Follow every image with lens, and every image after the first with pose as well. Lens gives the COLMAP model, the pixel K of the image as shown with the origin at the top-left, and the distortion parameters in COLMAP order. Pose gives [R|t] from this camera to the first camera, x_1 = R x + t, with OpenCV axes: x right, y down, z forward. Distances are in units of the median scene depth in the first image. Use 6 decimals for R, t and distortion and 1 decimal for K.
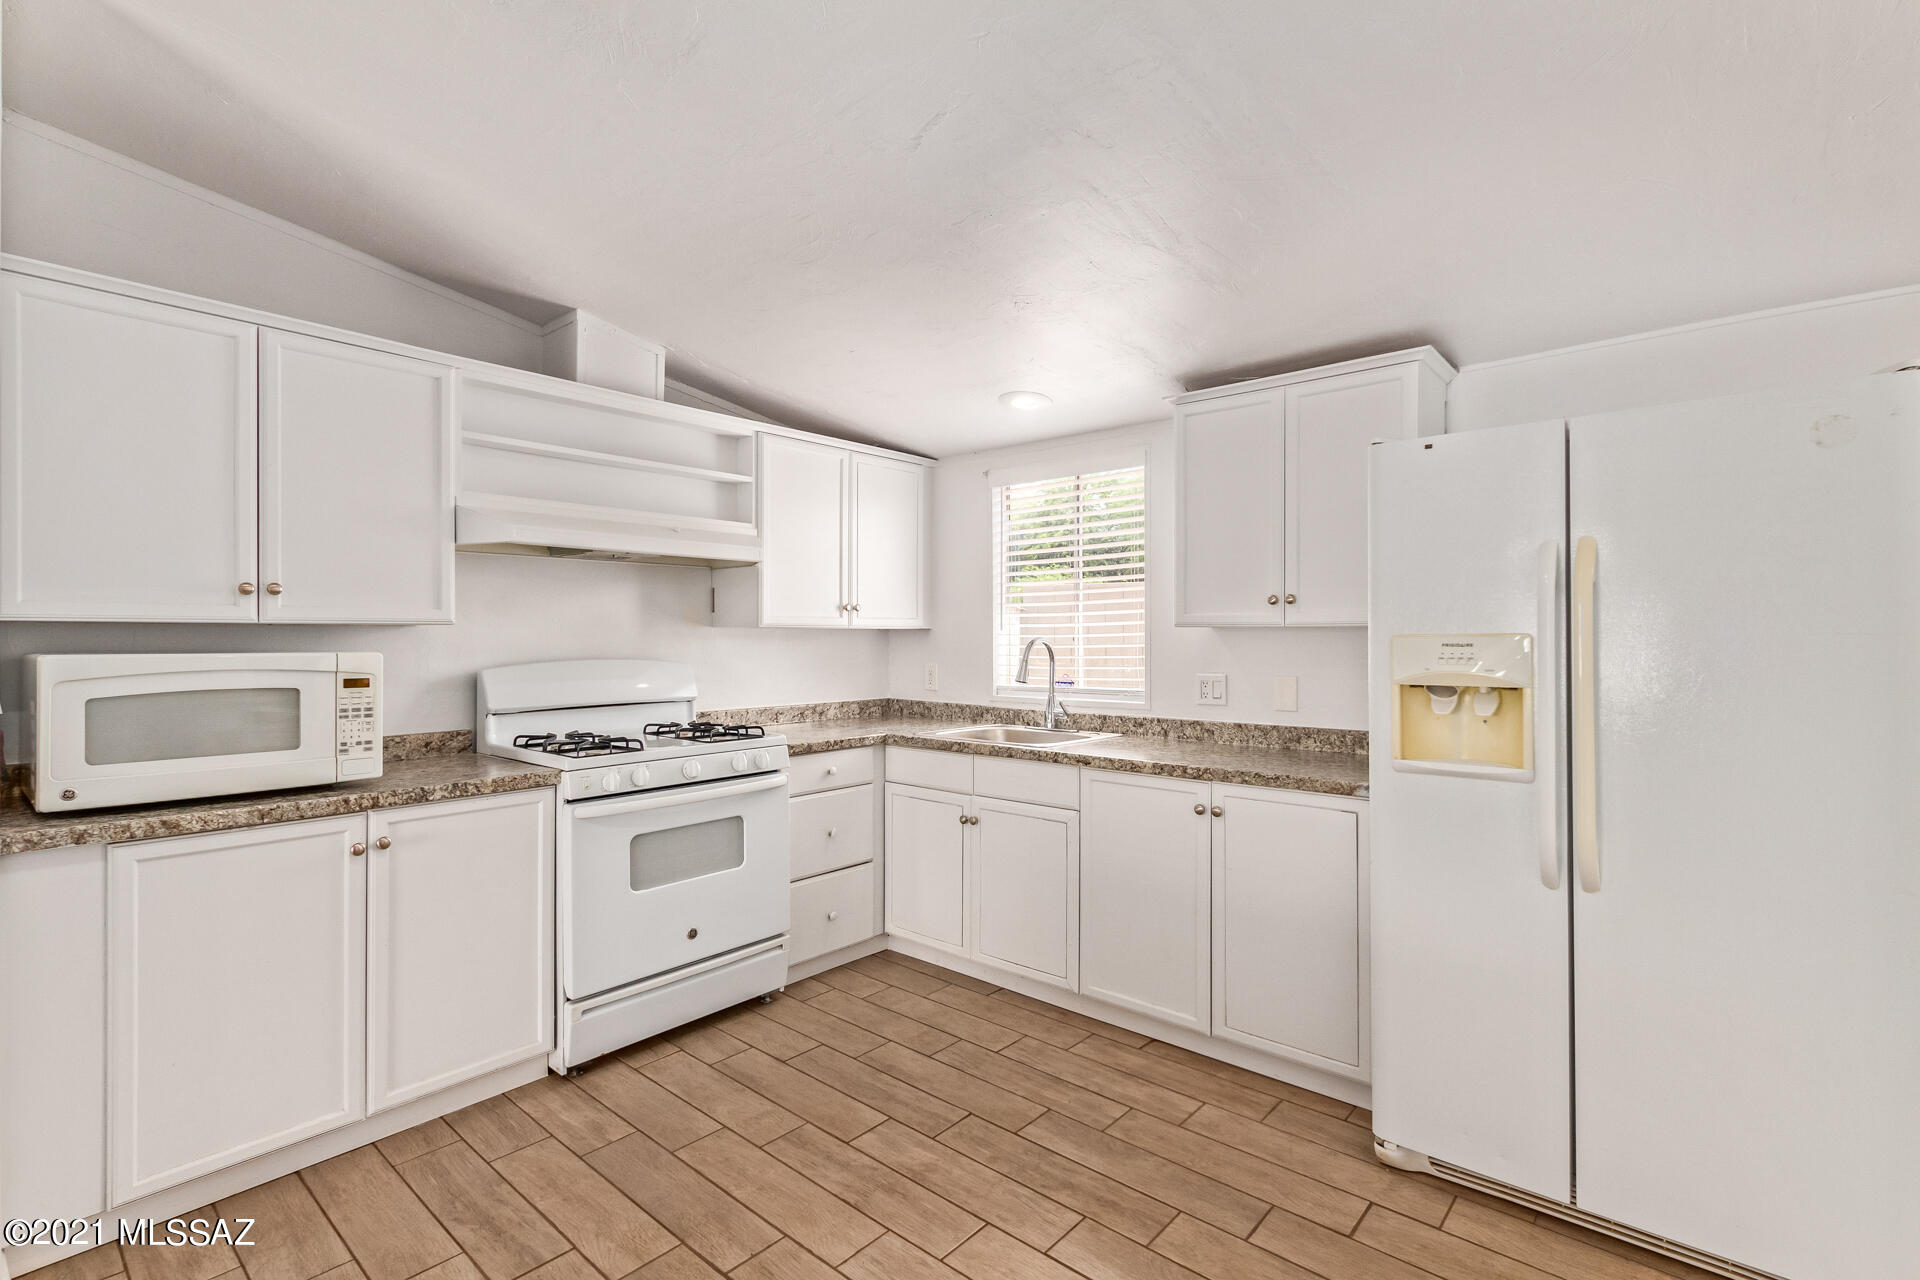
lens RADIAL K [[881.7, 0, 962.9], [0, 881.7, 632.4], [0, 0, 1]] dist [0.006559, -0.004648]
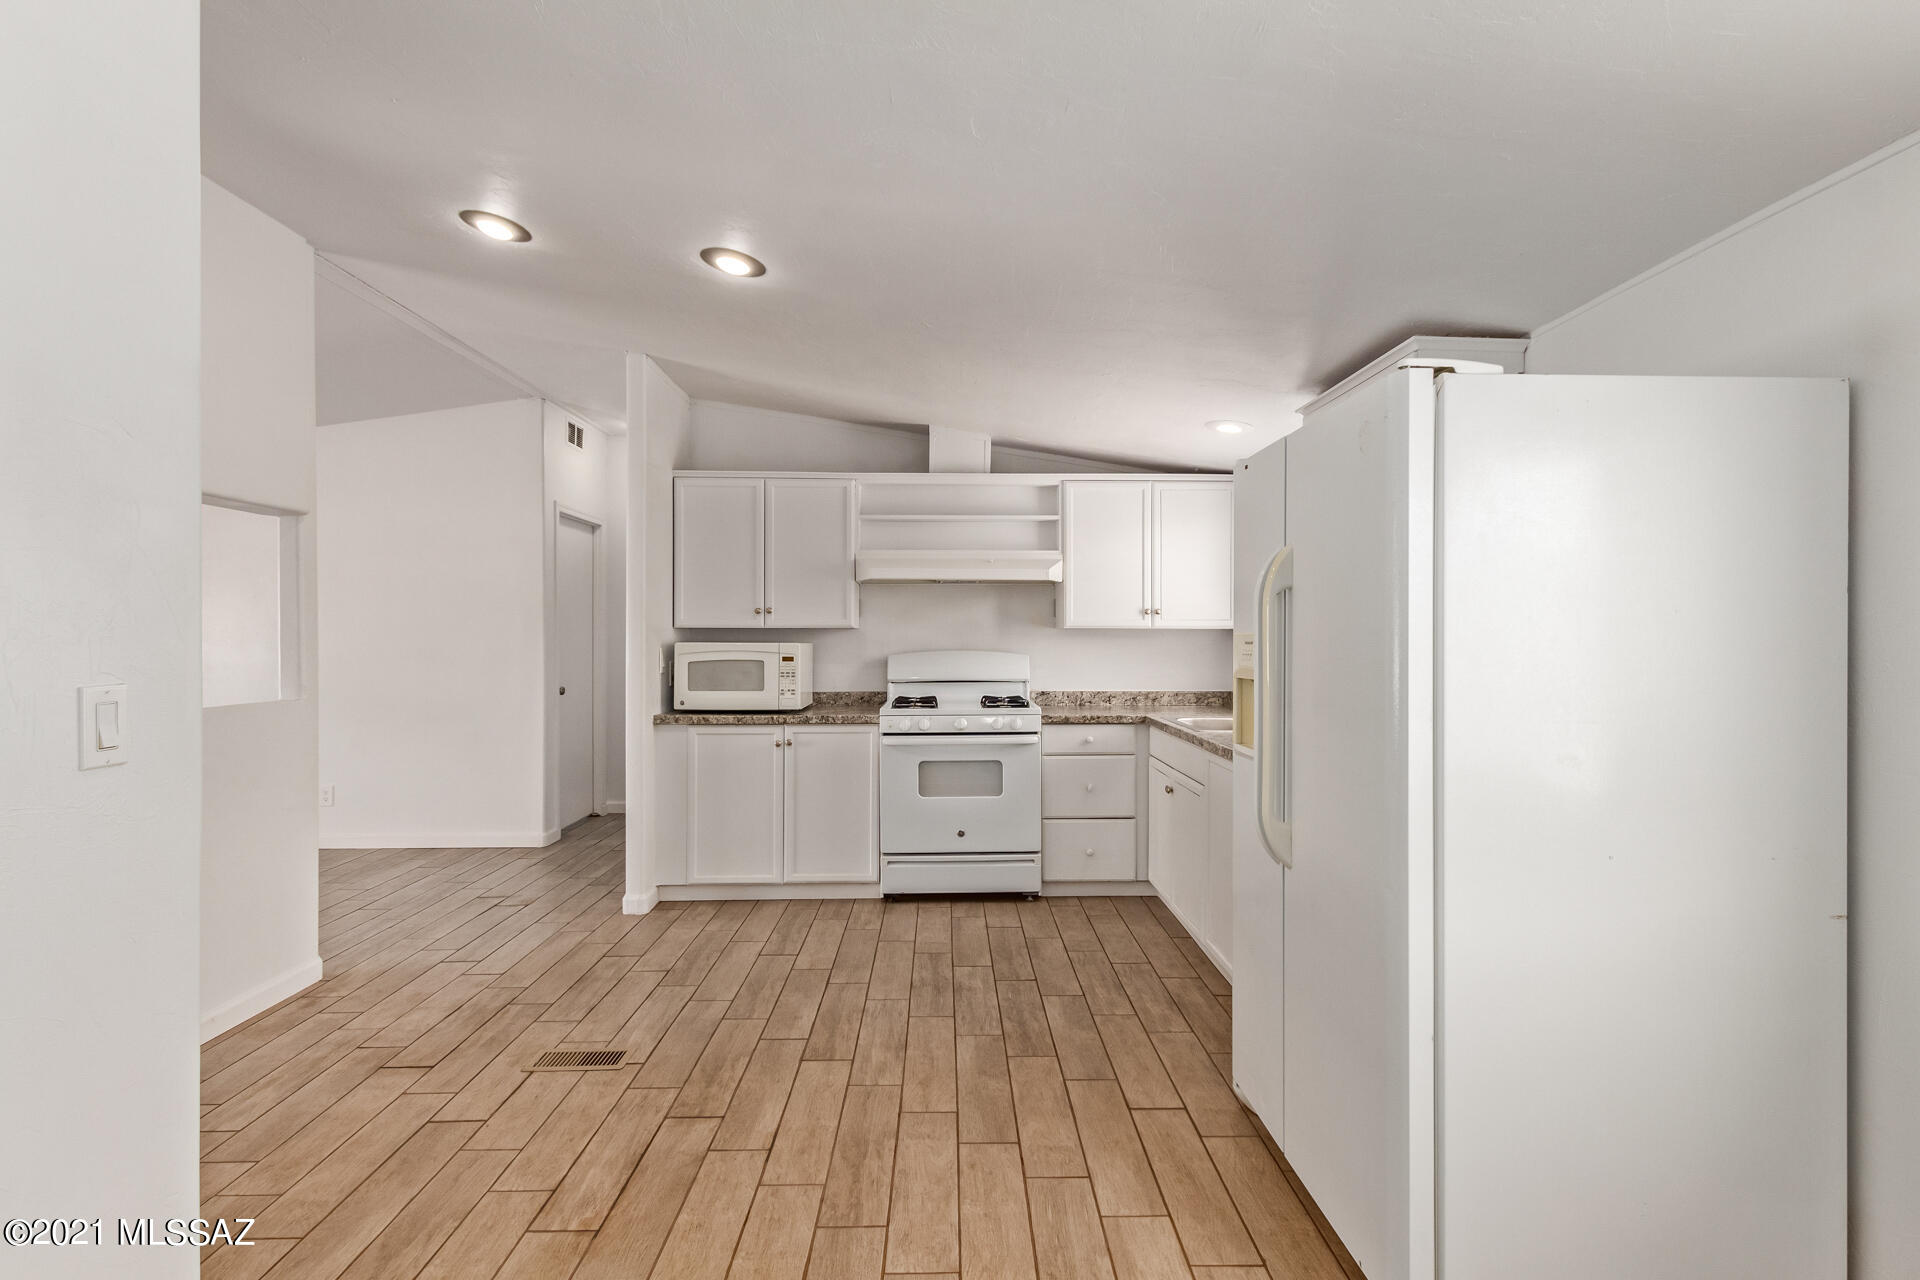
lens RADIAL K [[902.9, 0, 958.4], [0, 902.9, 634.6], [0, 0, 1]] dist [0.005431, -0.005383]
pose [[0.669886, 0.000986, -0.742463, 0.900484], [0.001320, 0.999996, 0.002519, -0.000499], [0.742462, -0.002667, 0.669882, -0.035414]]
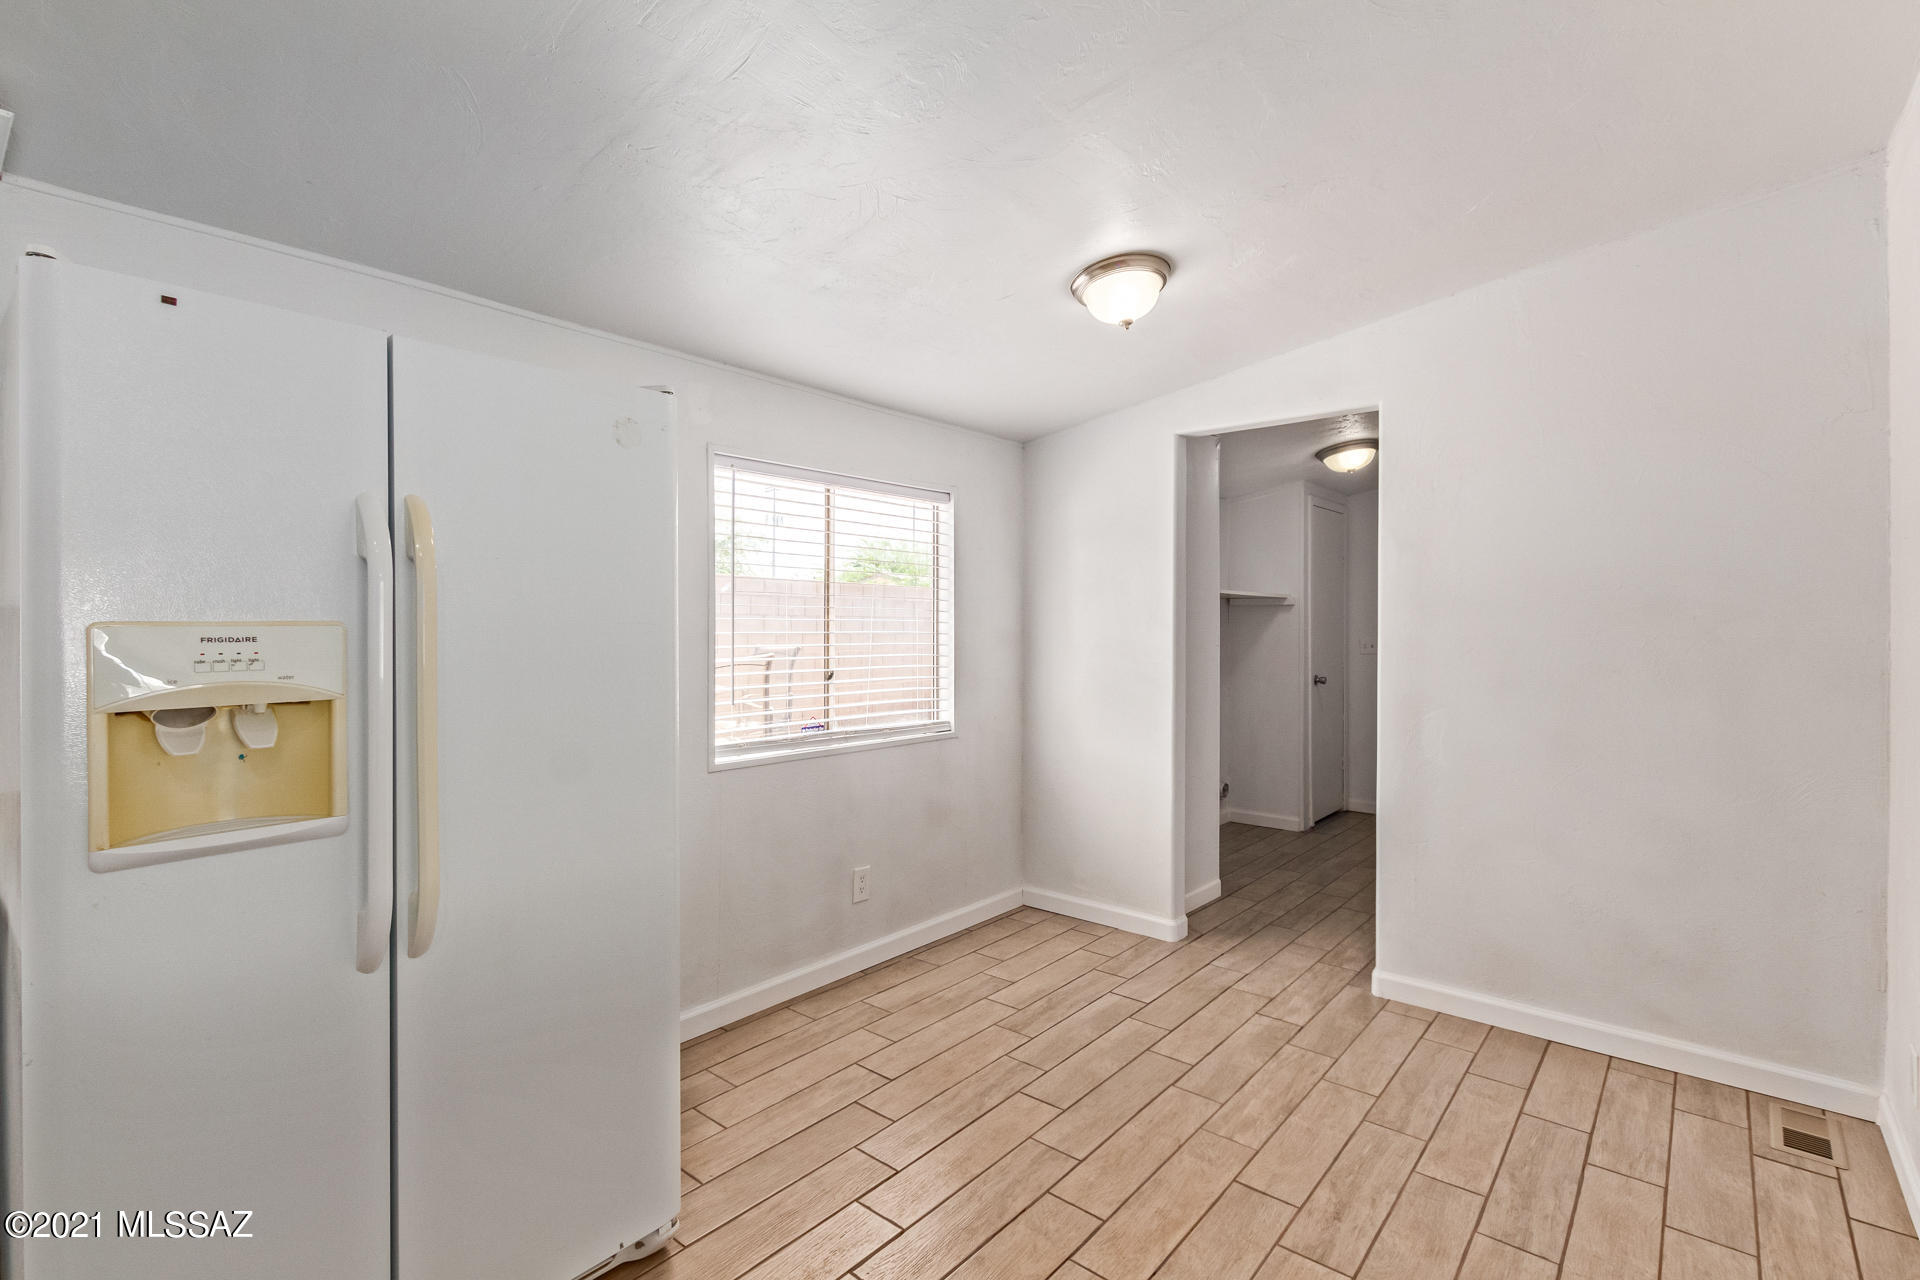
lens RADIAL K [[881.7, 0, 991.6], [0, 881.7, 619.3], [0, 0, 1]] dist [0.006559, -0.004648]
pose [[-0.044466, 0.005708, 0.998995, -0.060329], [-0.005642, 0.999966, -0.005965, 0.000655], [-0.998995, -0.005901, -0.044433, 0.382283]]
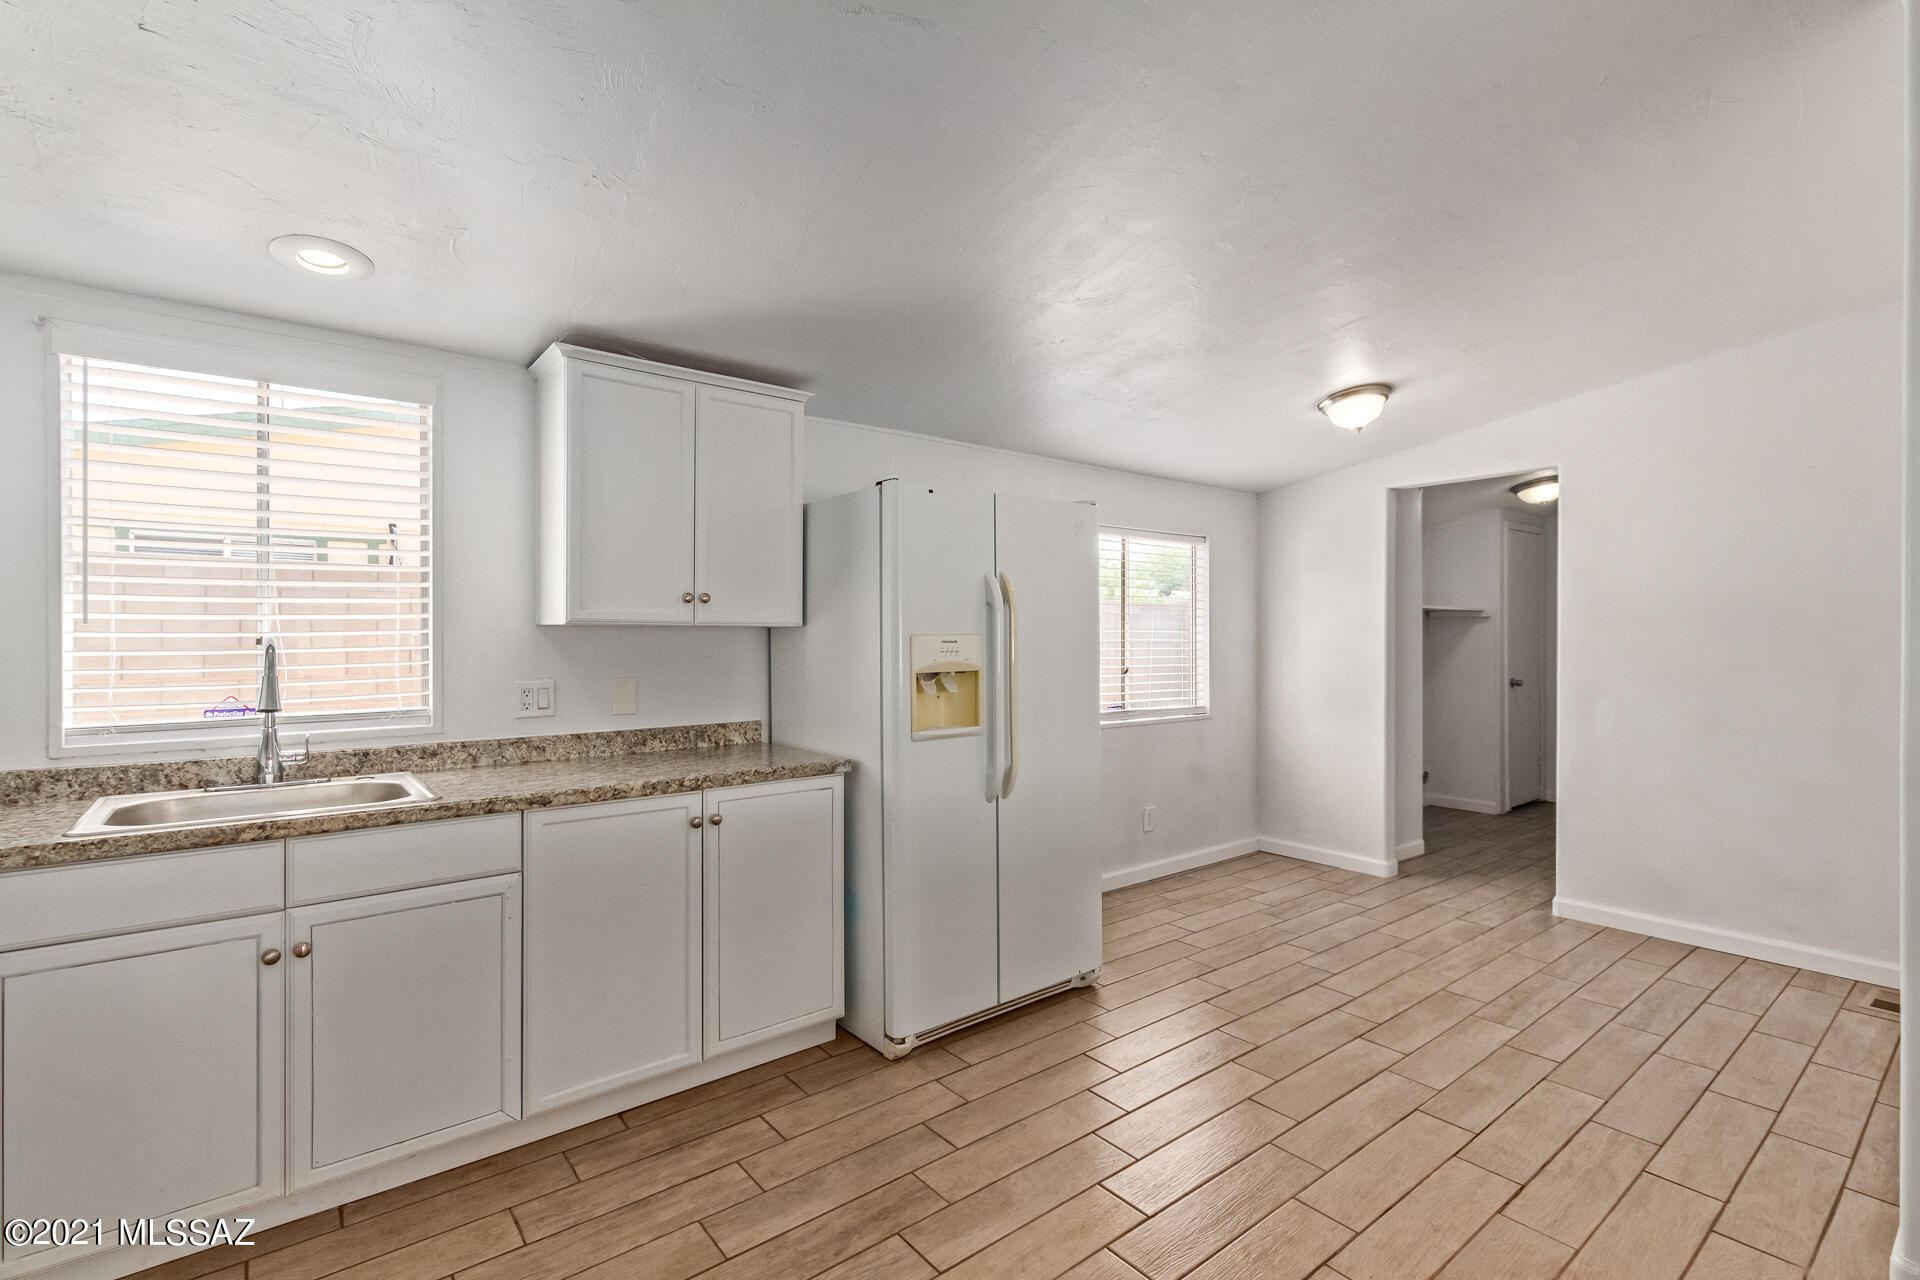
lens RADIAL K [[881.7, 0, 968.1], [0, 881.7, 632.1], [0, 0, 1]] dist [0.006559, -0.004648]
pose [[0.165656, 0.003088, 0.986179, -0.609881], [-0.003777, 0.999990, -0.002497, 0.002302], [-0.986176, -0.003311, 0.165666, 0.578308]]
